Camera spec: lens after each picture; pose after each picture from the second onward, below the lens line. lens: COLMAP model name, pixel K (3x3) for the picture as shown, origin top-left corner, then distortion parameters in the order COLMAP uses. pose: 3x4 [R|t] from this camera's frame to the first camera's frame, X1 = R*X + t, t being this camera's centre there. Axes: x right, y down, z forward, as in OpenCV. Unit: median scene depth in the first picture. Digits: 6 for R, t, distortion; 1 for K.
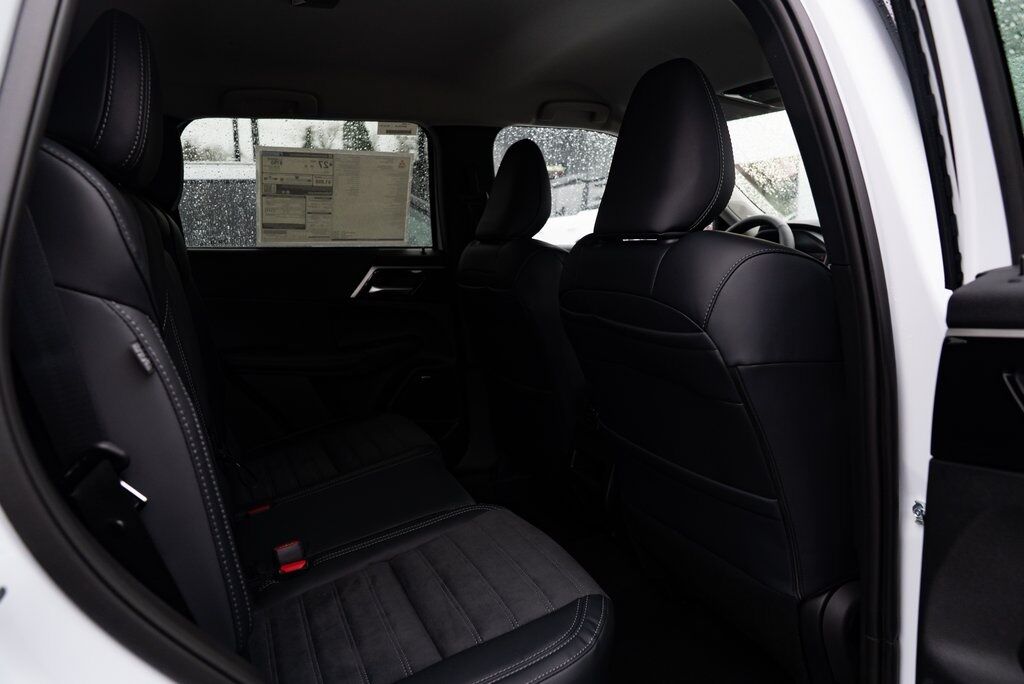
lens RADIAL K [[688.5, 0, 512.0], [0, 688.5, 342.0], [0, 0, 1]] dist [-0.042753, 0.029710]
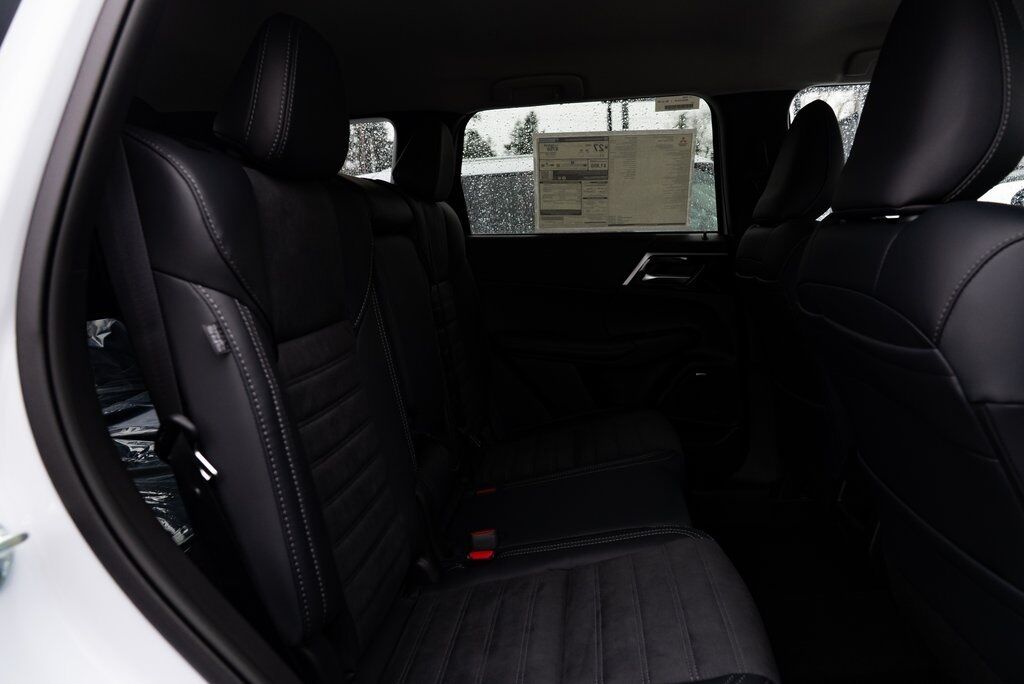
lens RADIAL K [[688.5, 0, 512.0], [0, 688.5, 342.0], [0, 0, 1]] dist [-0.042753, 0.029710]
pose [[0.869838, 0.063040, -0.489293, 0.111029], [-0.053539, 0.998007, 0.033403, -0.009737], [0.490423, -0.002859, 0.871480, 0.089888]]
